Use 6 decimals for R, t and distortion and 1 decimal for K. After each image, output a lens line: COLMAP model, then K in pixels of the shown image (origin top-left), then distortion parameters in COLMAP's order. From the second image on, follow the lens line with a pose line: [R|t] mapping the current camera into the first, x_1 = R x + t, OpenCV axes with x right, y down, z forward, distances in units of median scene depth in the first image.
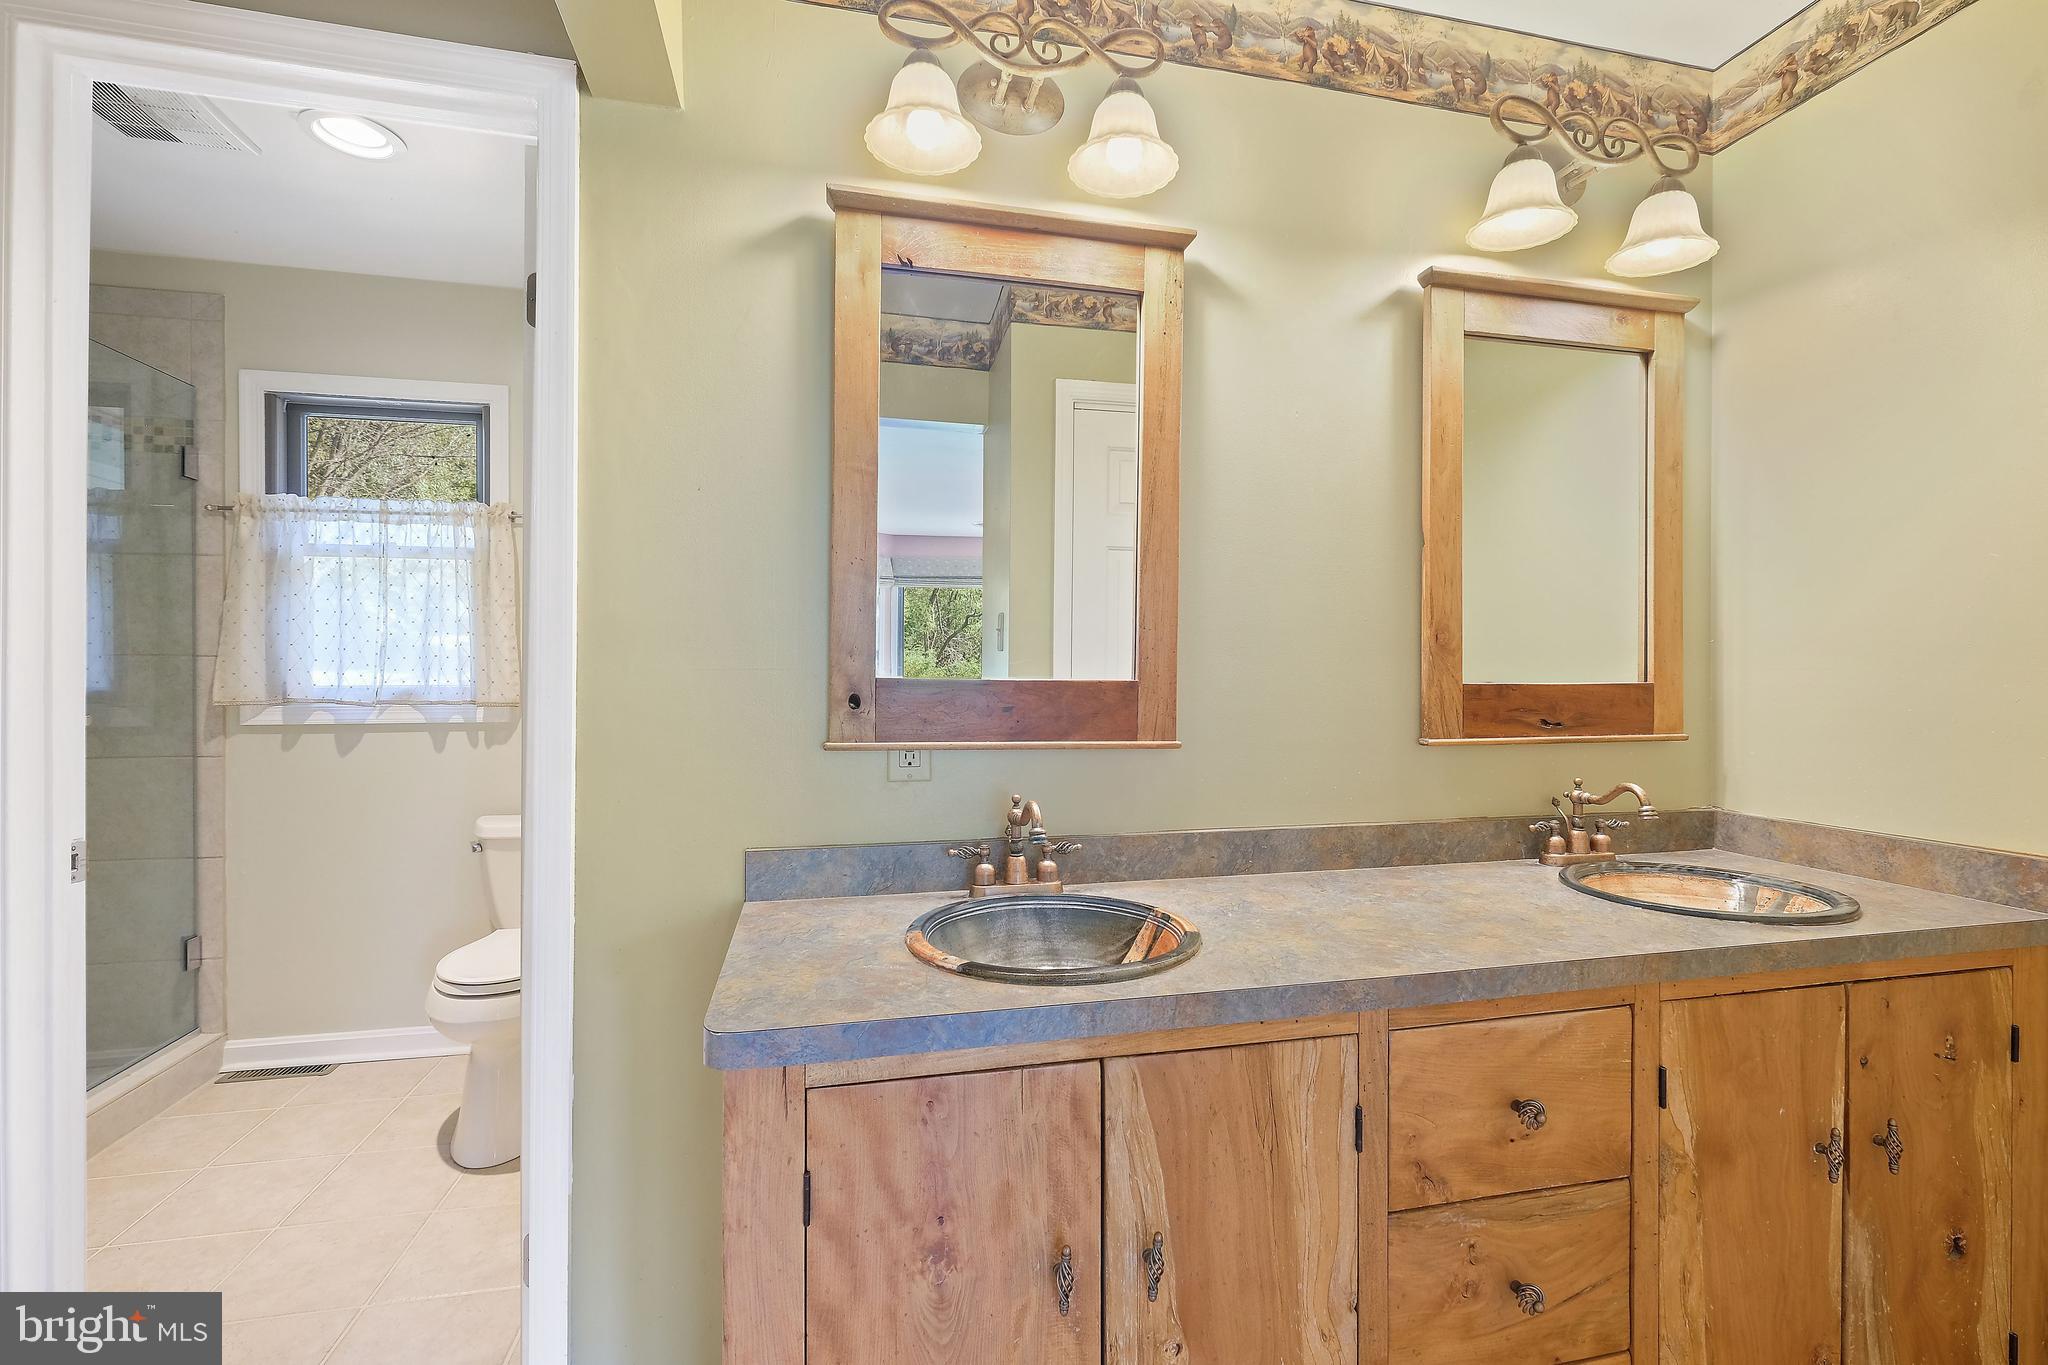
lens RADIAL K [[894.8, 0, 1014.6], [0, 894.8, 676.7], [0, 0, 1]] dist [-0.005181, -0.000176]
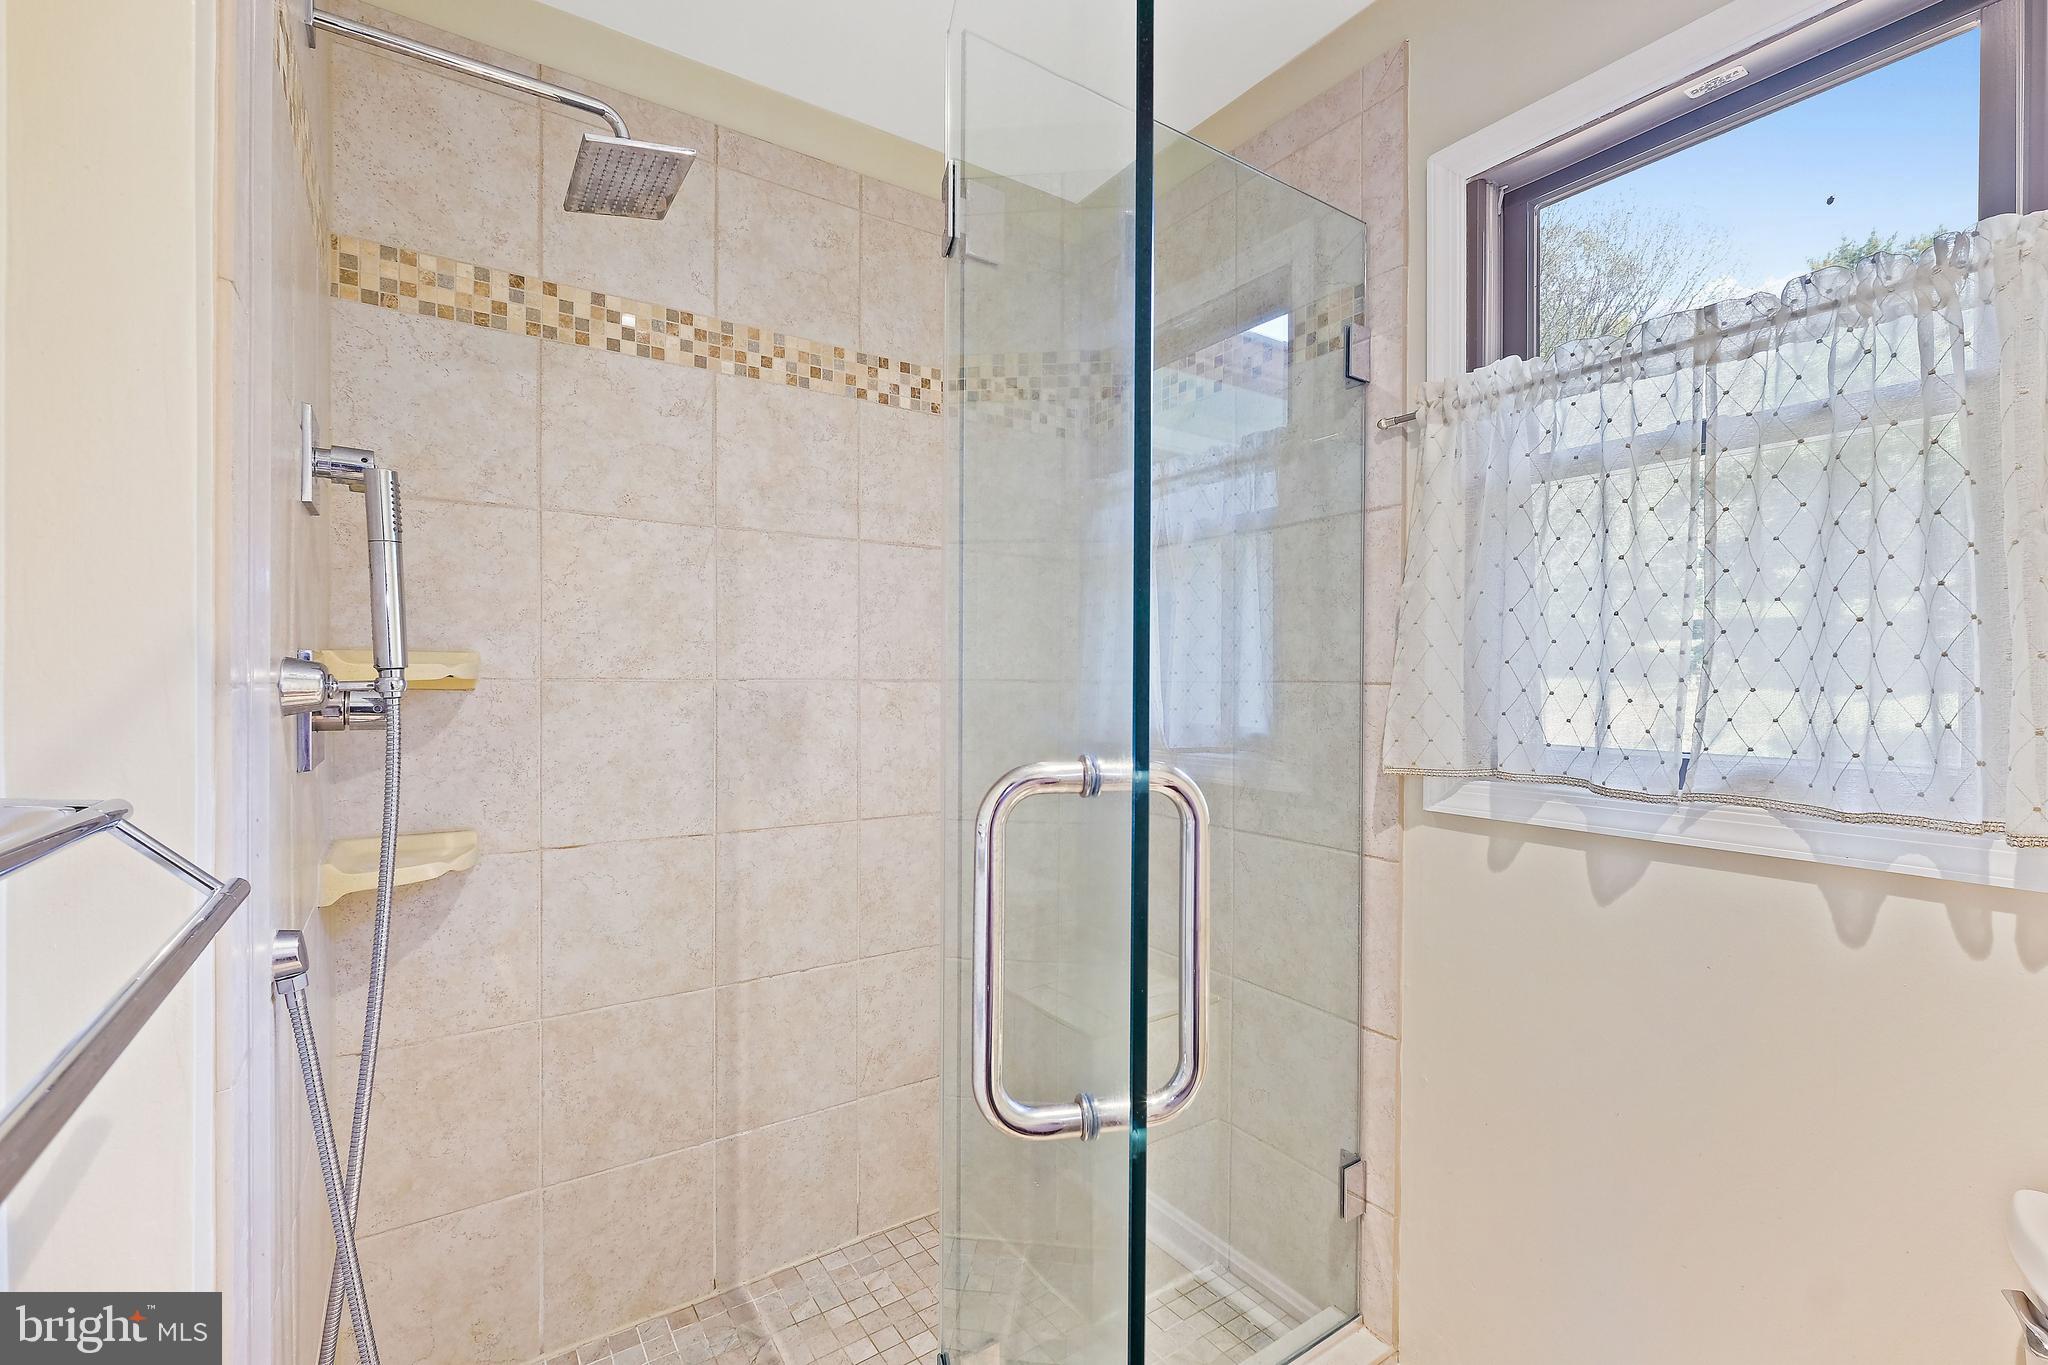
lens RADIAL K [[894.8, 0, 1015.7], [0, 894.8, 681.4], [0, 0, 1]] dist [-0.005181, -0.000176]
pose [[0.349219, 0.006522, -0.937018, -0.446009], [-0.009317, 0.999951, 0.003487, -0.024573], [0.936995, 0.007512, 0.349263, 0.576961]]
